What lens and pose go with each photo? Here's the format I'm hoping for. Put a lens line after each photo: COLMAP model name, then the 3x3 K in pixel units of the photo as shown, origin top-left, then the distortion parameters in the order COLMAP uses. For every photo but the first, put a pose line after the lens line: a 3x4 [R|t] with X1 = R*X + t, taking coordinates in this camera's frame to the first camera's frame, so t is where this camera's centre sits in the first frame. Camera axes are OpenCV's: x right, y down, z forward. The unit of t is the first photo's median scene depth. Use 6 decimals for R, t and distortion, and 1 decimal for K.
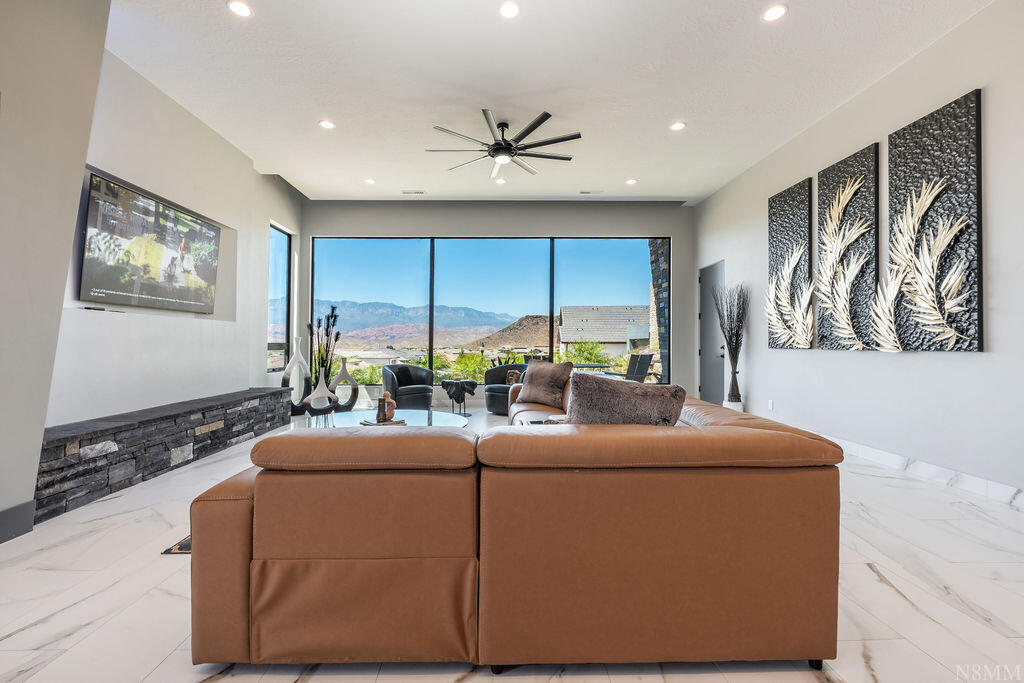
lens RADIAL K [[459.6, 0, 515.1], [0, 459.6, 341.3], [0, 0, 1]] dist [-0.002242, 0.000995]
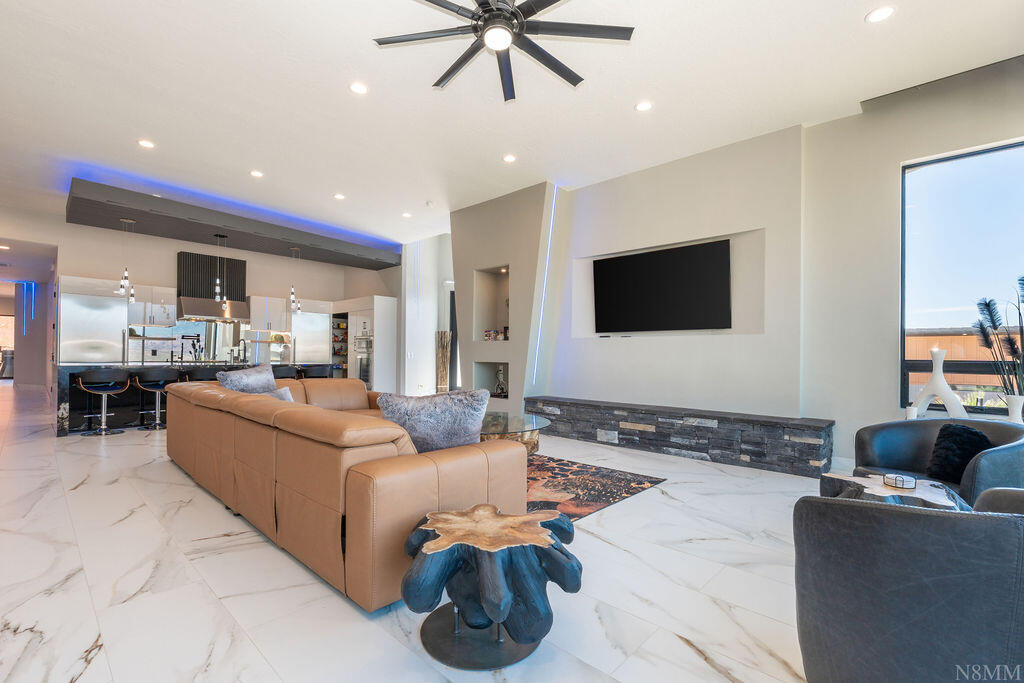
lens RADIAL K [[459.6, 0, 506.0], [0, 459.6, 367.0], [0, 0, 1]] dist [-0.002242, 0.000995]
pose [[-0.723107, 0.005385, -0.690715, 0.361828], [-0.011486, 0.999738, 0.019819, 0.008311], [0.690641, 0.022265, -0.722855, 1.391535]]
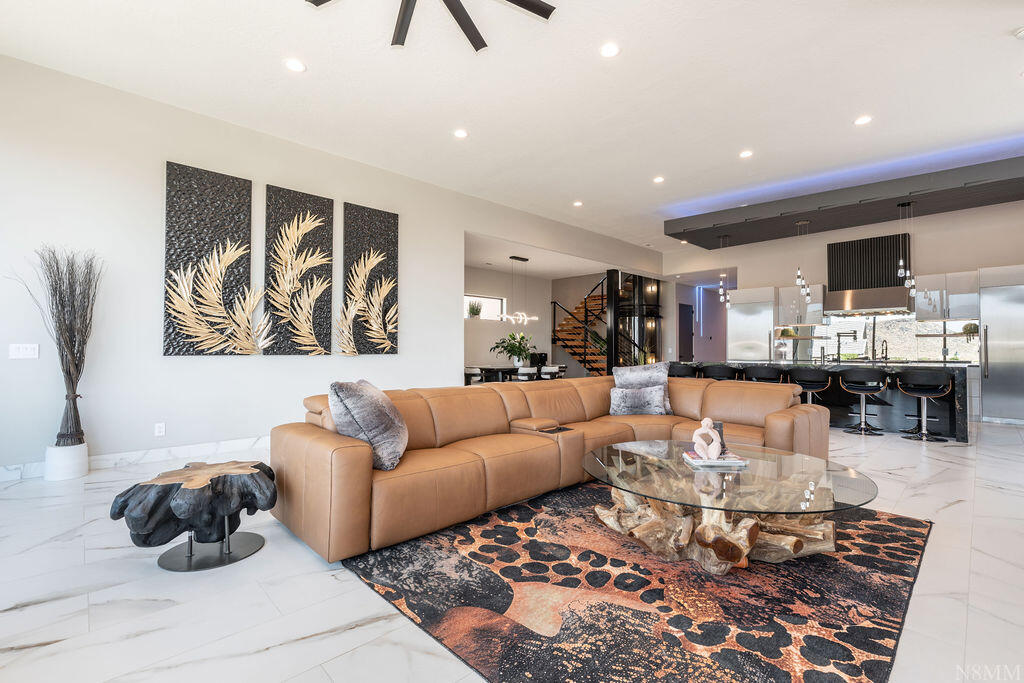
lens RADIAL K [[459.6, 0, 502.5], [0, 459.6, 336.0], [0, 0, 1]] dist [-0.002242, 0.000995]
pose [[-0.637492, 0.028802, 0.769918, -0.451910], [-0.001325, 0.999259, -0.038479, 0.012864], [-0.770456, -0.025550, -0.636981, 1.201270]]
